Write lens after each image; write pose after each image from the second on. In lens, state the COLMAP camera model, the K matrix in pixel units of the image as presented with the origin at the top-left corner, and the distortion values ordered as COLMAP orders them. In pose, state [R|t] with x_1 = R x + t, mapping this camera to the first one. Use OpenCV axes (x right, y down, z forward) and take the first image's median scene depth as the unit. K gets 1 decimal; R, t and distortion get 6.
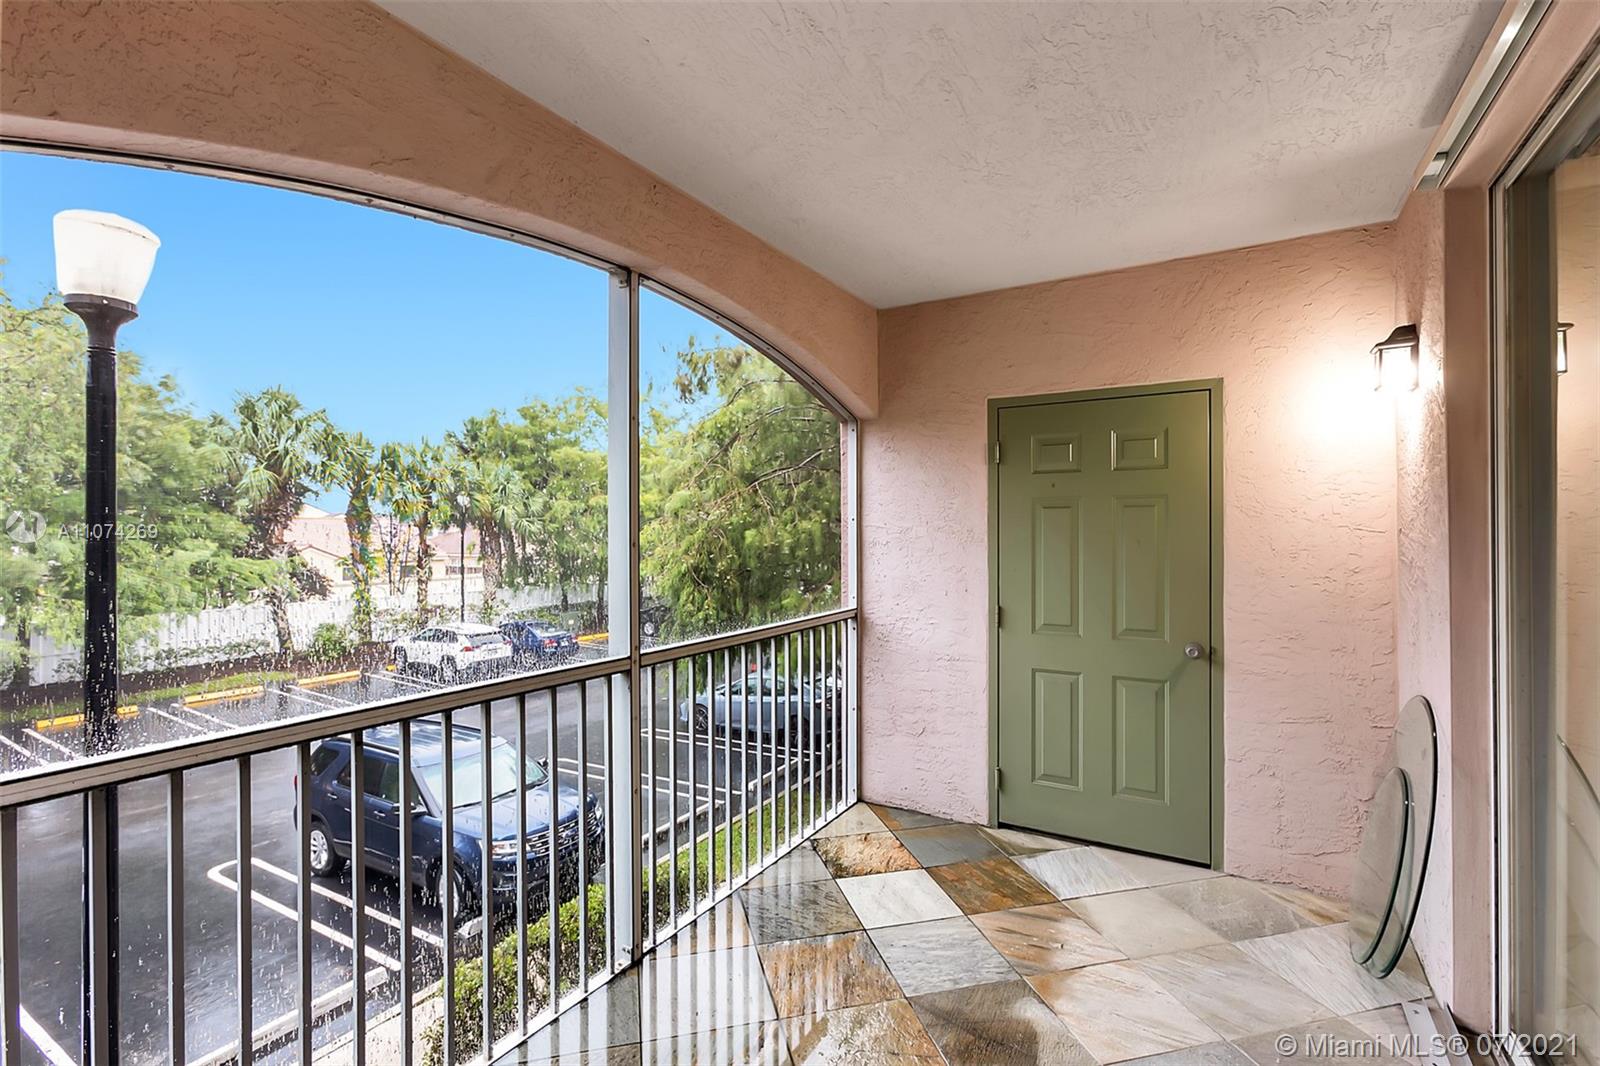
lens RADIAL K [[734.2, 0, 810.9], [0, 734.2, 530.9], [0, 0, 1]] dist [-0.014231, 0.002871]
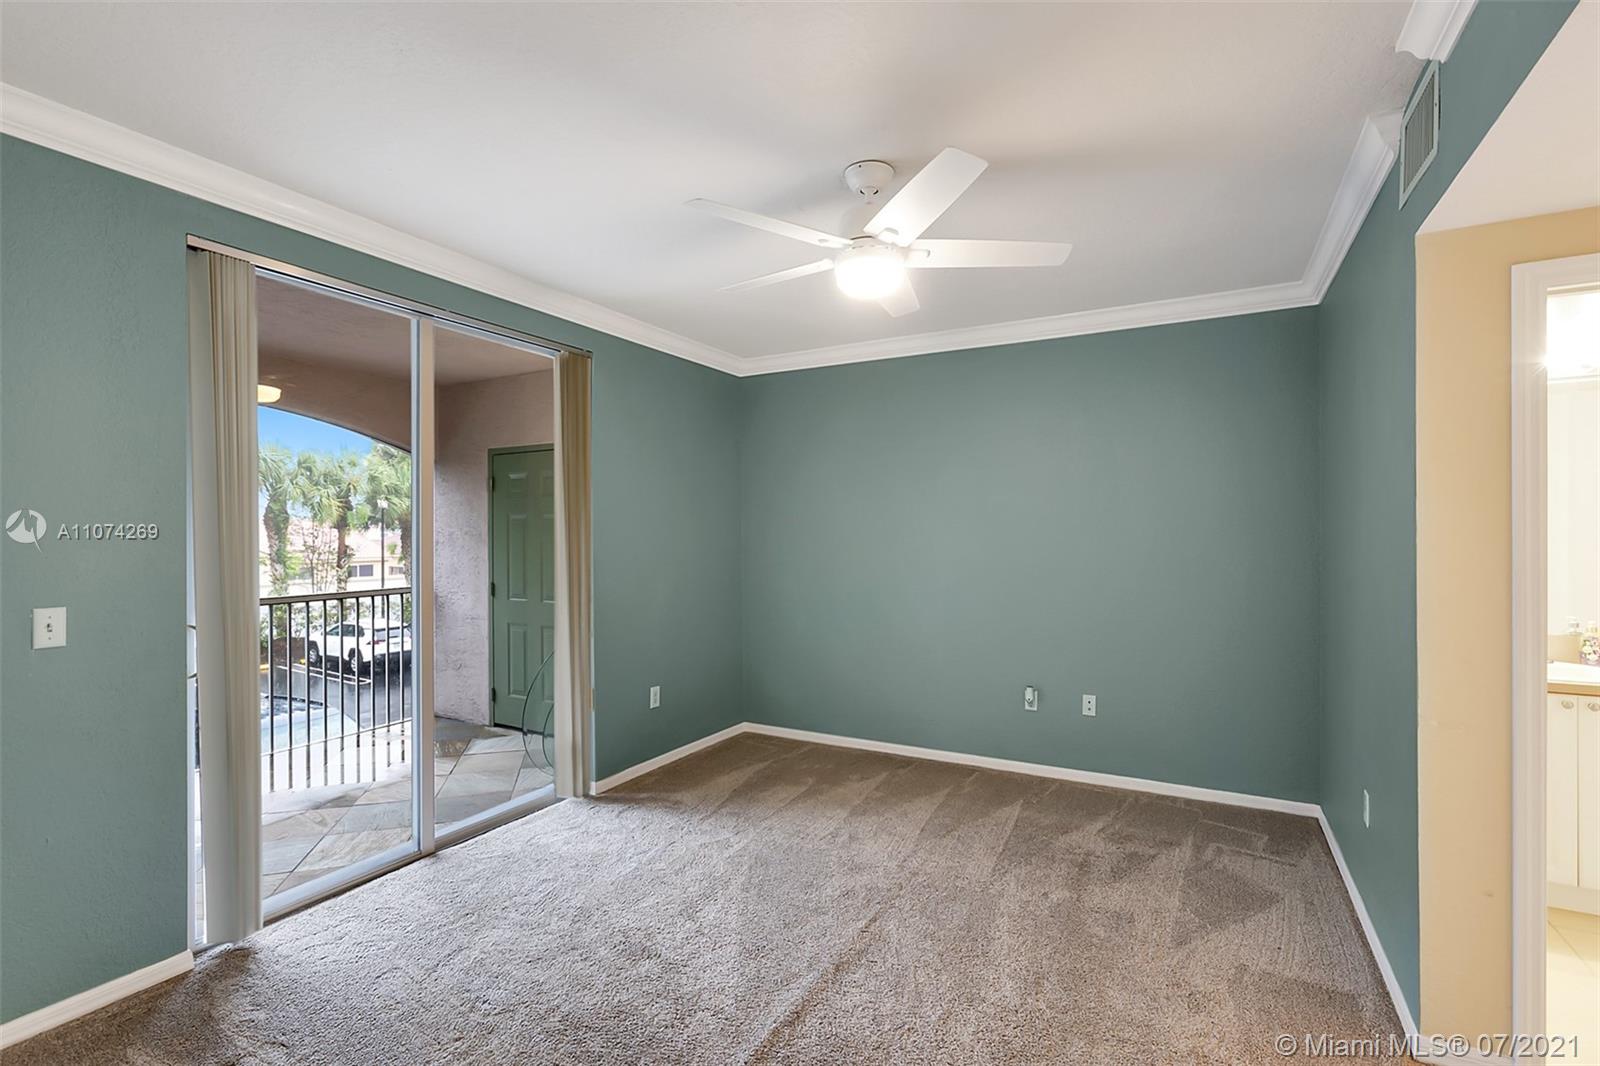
lens RADIAL K [[728.4, 0, 795.1], [0, 728.4, 532.0], [0, 0, 1]] dist [-0.016384, 0.004905]
pose [[0.999670, 0.001946, 0.025626, 0.106711], [-0.001913, 0.999997, -0.001277, -0.000494], [-0.025629, 0.001227, 0.999671, -0.068783]]
